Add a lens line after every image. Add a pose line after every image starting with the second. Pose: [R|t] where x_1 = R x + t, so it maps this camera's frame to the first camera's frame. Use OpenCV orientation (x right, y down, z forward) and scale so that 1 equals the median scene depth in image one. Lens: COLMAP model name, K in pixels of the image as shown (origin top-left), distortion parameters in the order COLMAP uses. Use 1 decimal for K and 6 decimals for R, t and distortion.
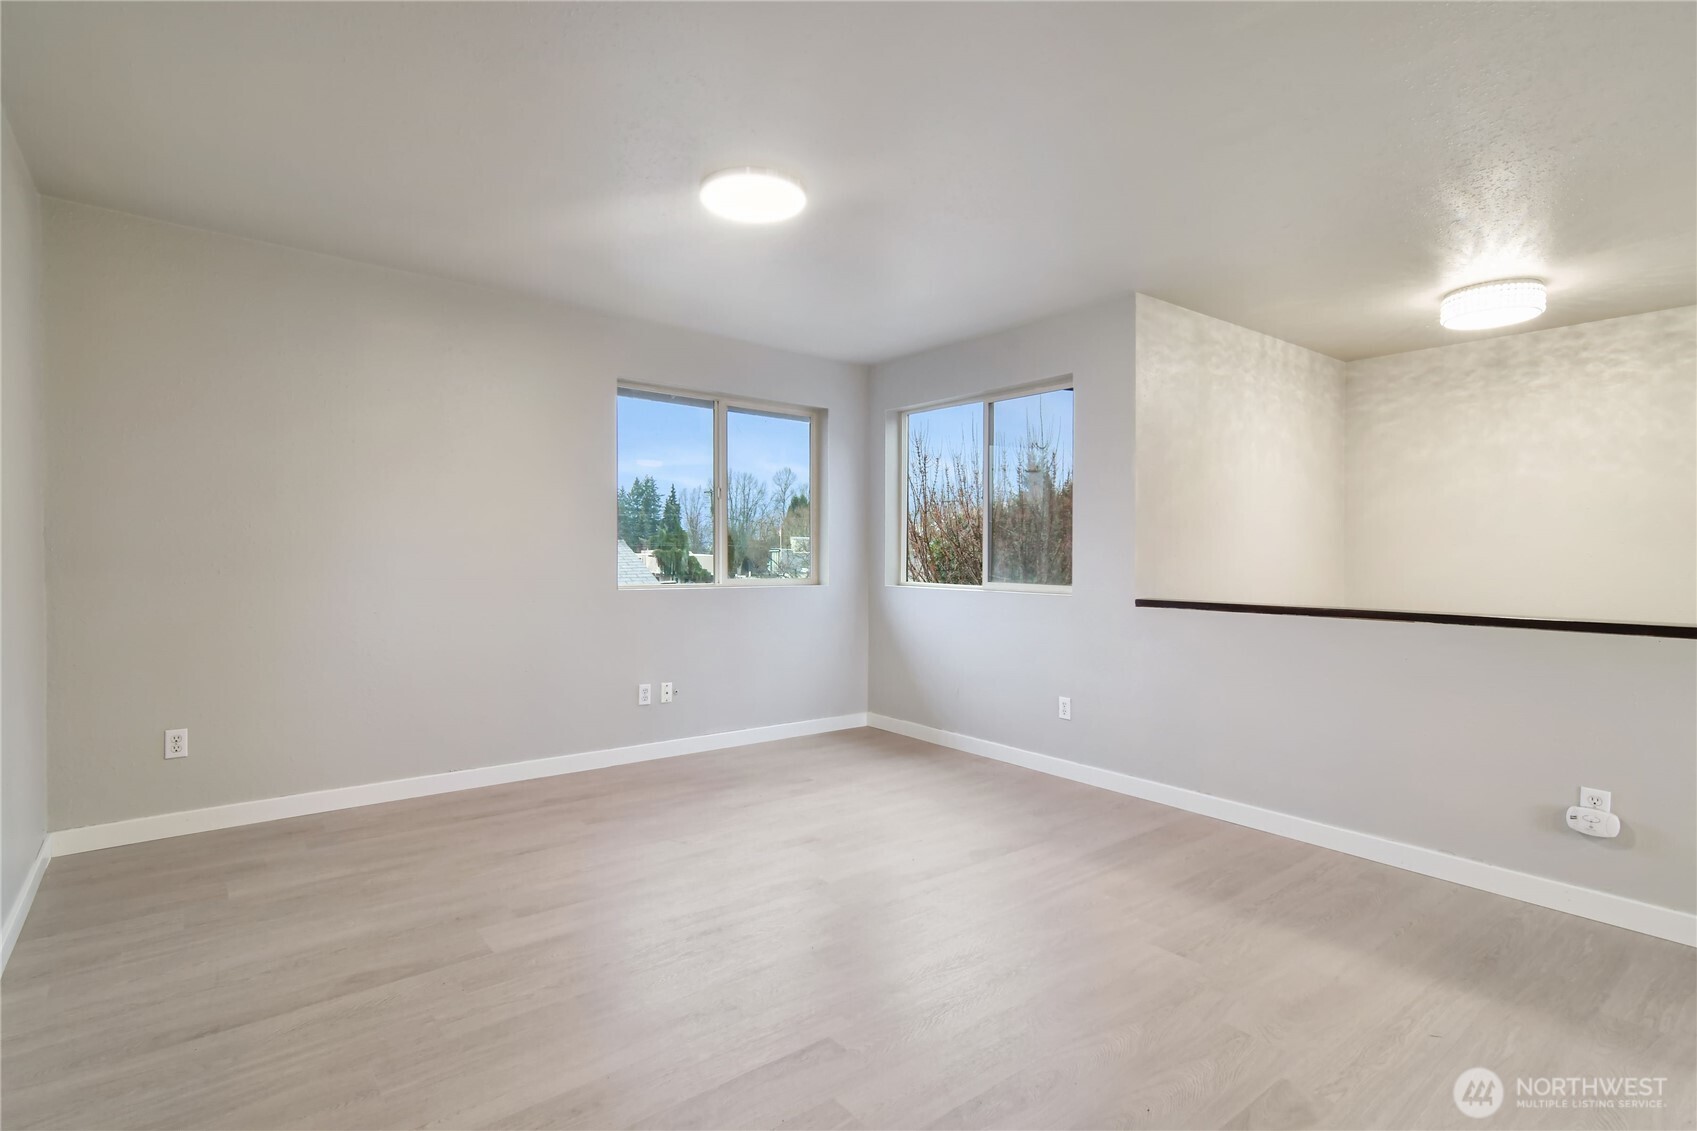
lens RADIAL K [[829.3, 0, 820.5], [0, 829.3, 563.2], [0, 0, 1]] dist [0.005969, -0.000648]
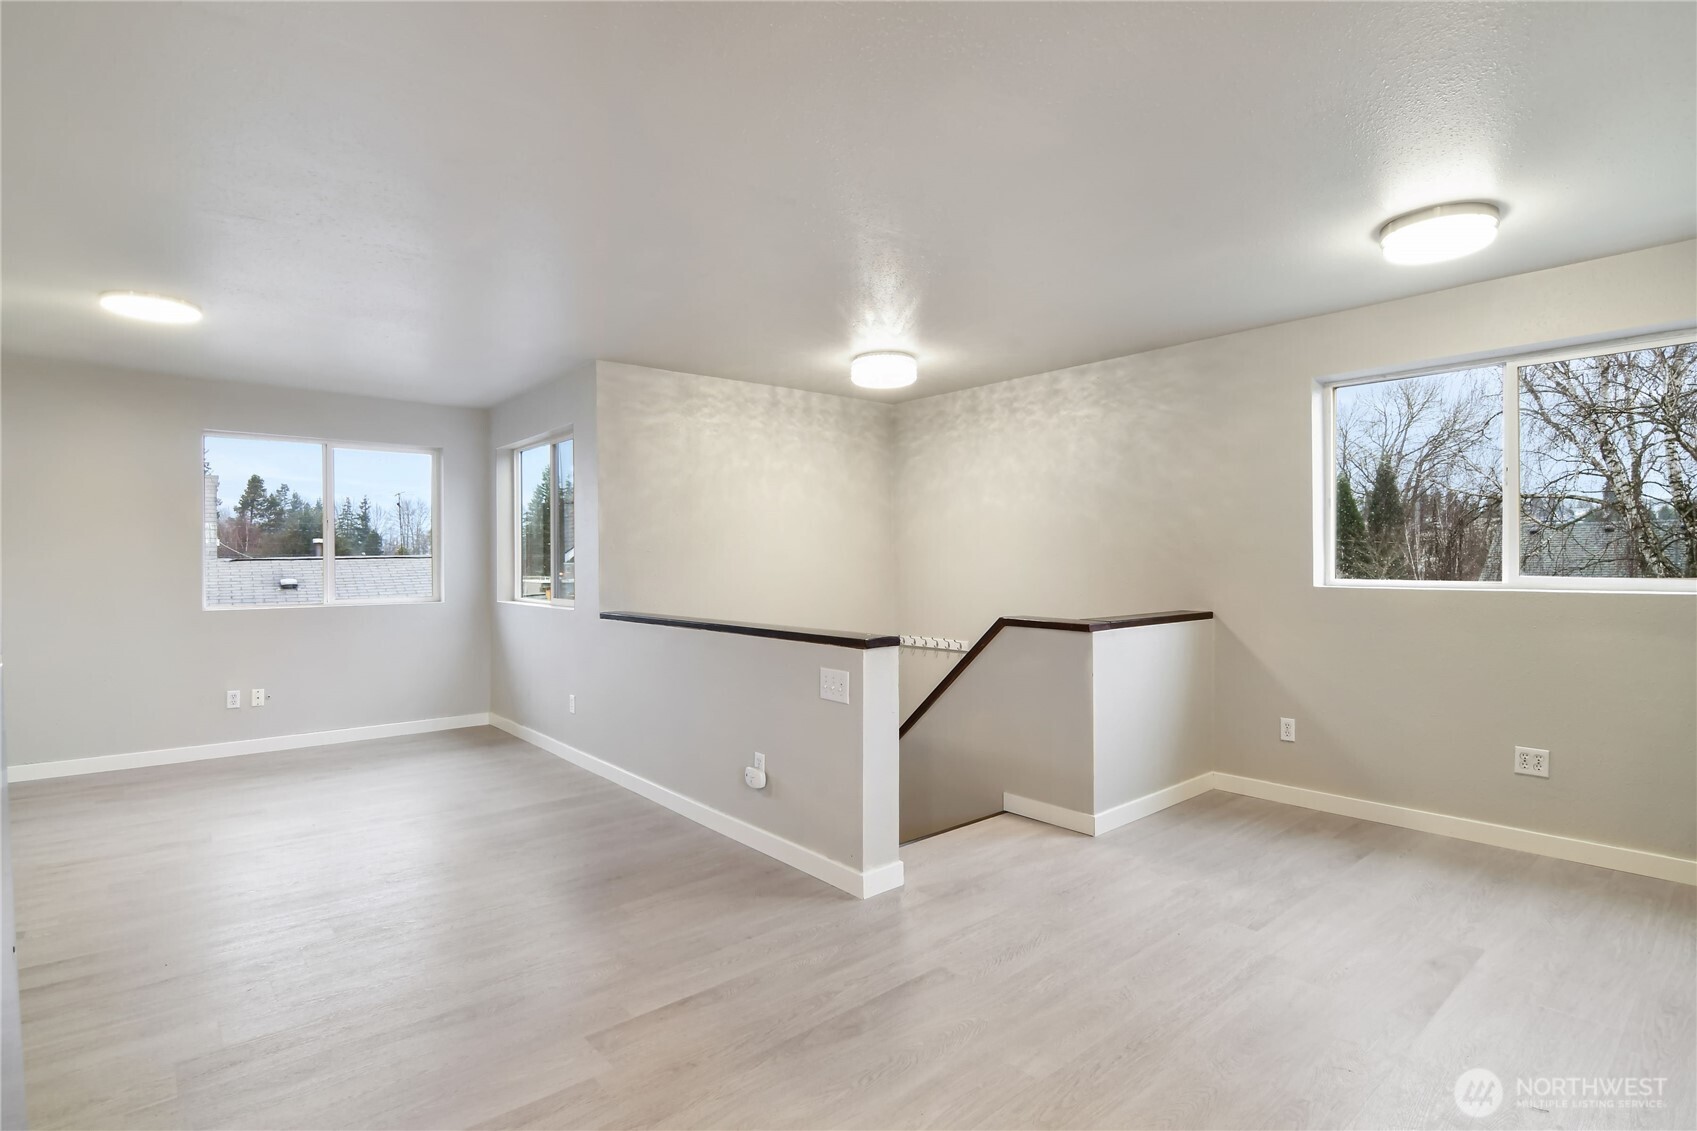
lens RADIAL K [[831.5, 0, 848.5], [0, 831.5, 565.5], [0, 0, 1]] dist [-0.034233, -0.000511]
pose [[0.998395, -0.015597, 0.054436, 0.593879], [0.015774, 0.999872, -0.002834, -0.014307], [-0.054384, 0.003688, 0.998513, -0.199083]]
